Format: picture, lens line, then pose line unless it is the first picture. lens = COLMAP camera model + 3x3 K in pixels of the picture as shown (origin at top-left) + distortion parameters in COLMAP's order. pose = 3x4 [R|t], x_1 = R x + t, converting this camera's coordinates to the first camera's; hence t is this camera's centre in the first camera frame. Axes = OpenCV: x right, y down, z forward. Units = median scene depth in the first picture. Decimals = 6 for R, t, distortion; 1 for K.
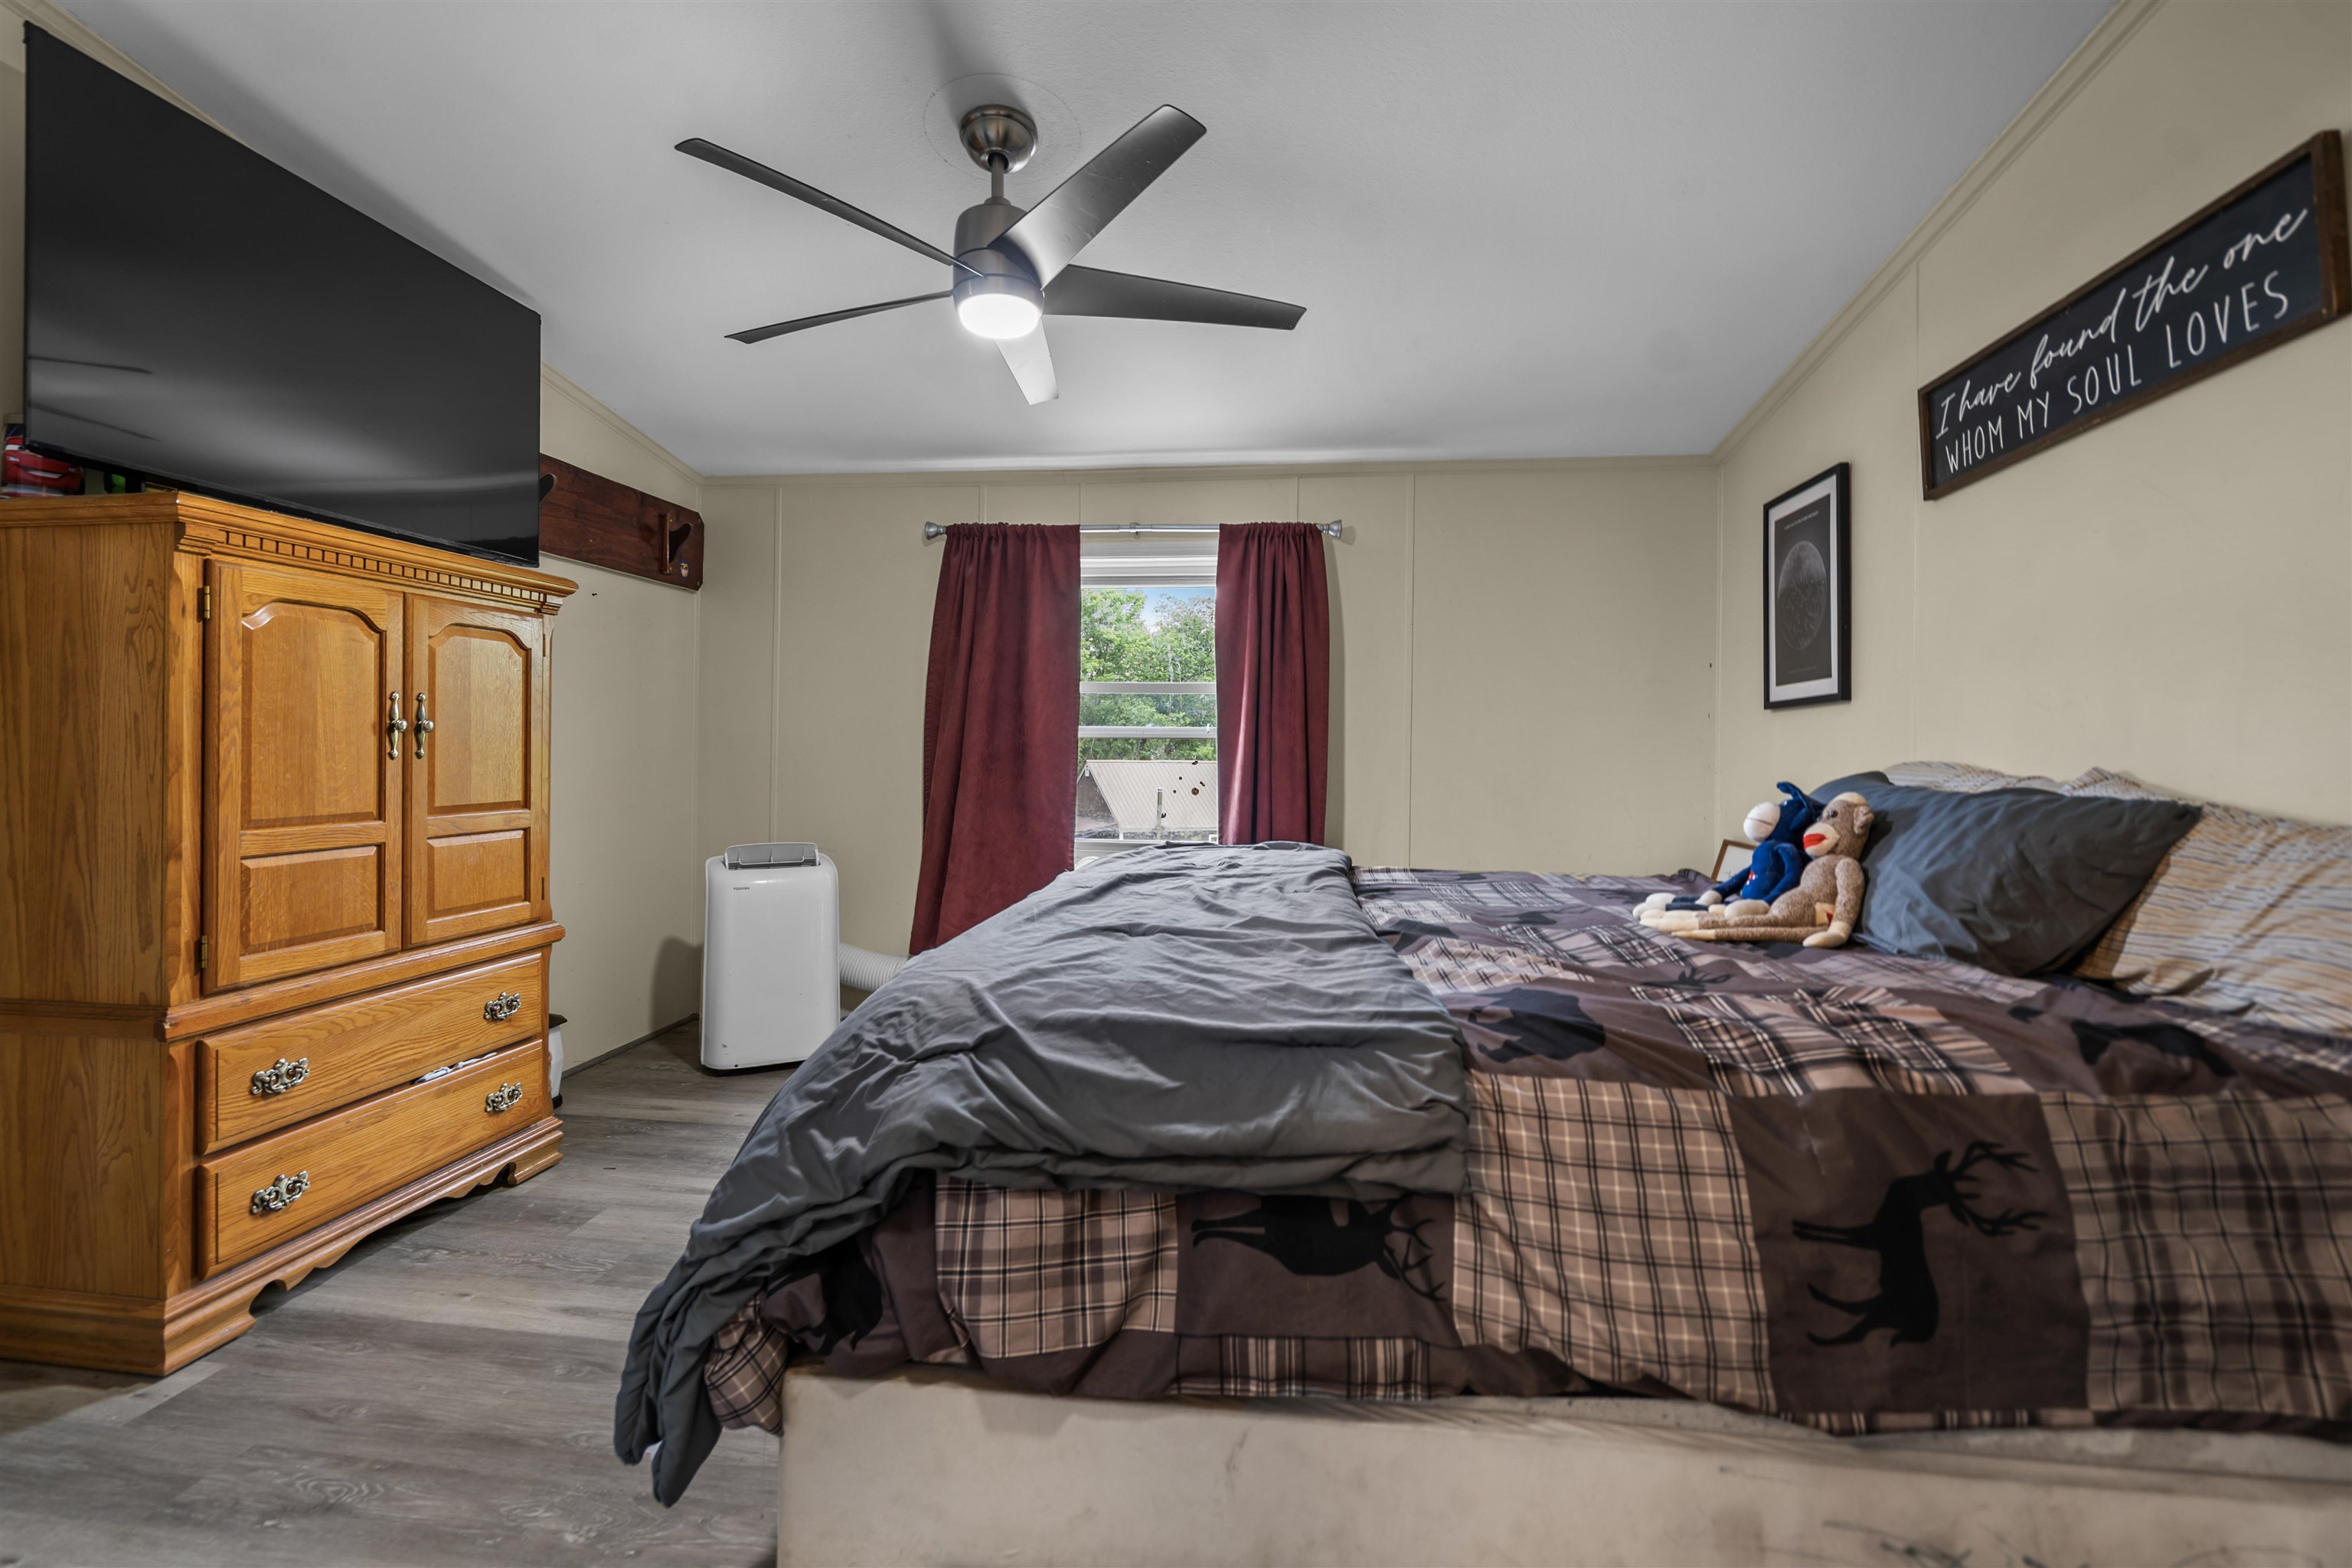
lens RADIAL K [[1076.4, 0, 1156.6], [0, 1076.4, 746.3], [0, 0, 1]] dist [-0.003810, 0.001205]
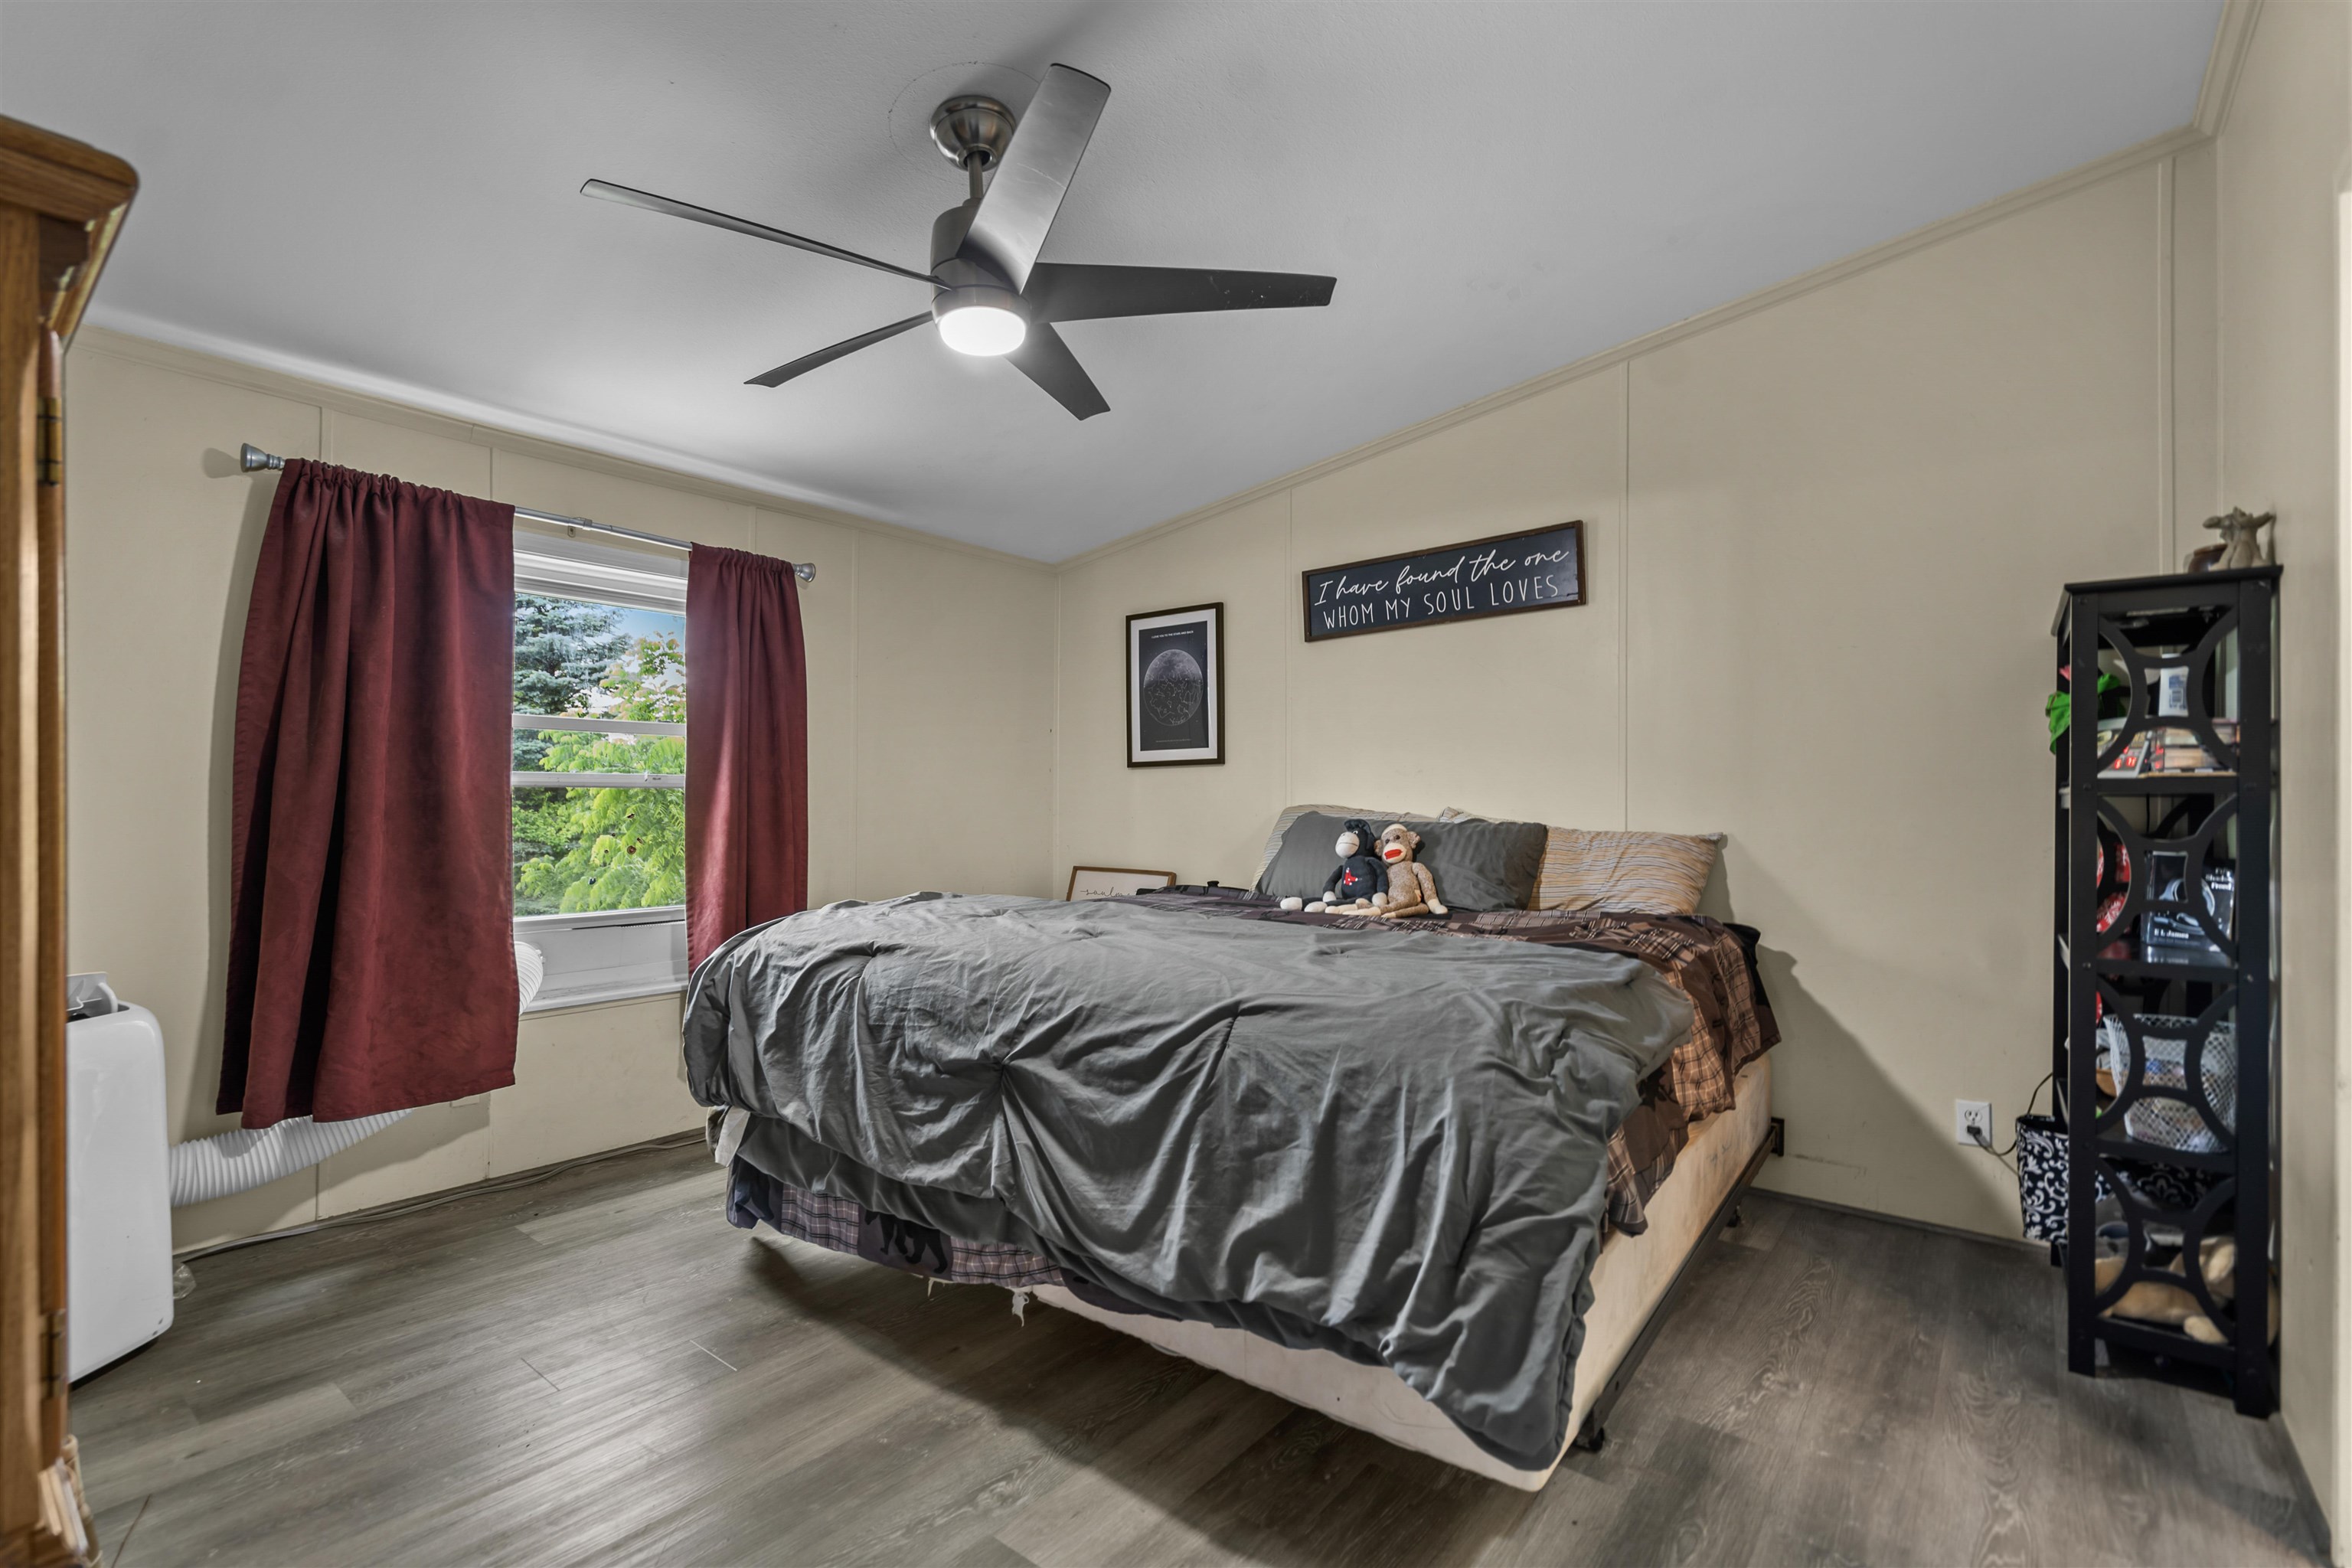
lens RADIAL K [[1076.4, 0, 1167.4], [0, 1076.4, 790.2], [0, 0, 1]] dist [-0.003810, 0.001205]
pose [[0.524952, -0.001400, 0.851130, -0.647891], [0.000554, 0.999999, 0.001303, -0.008504], [-0.851131, -0.000212, 0.524953, 0.285946]]
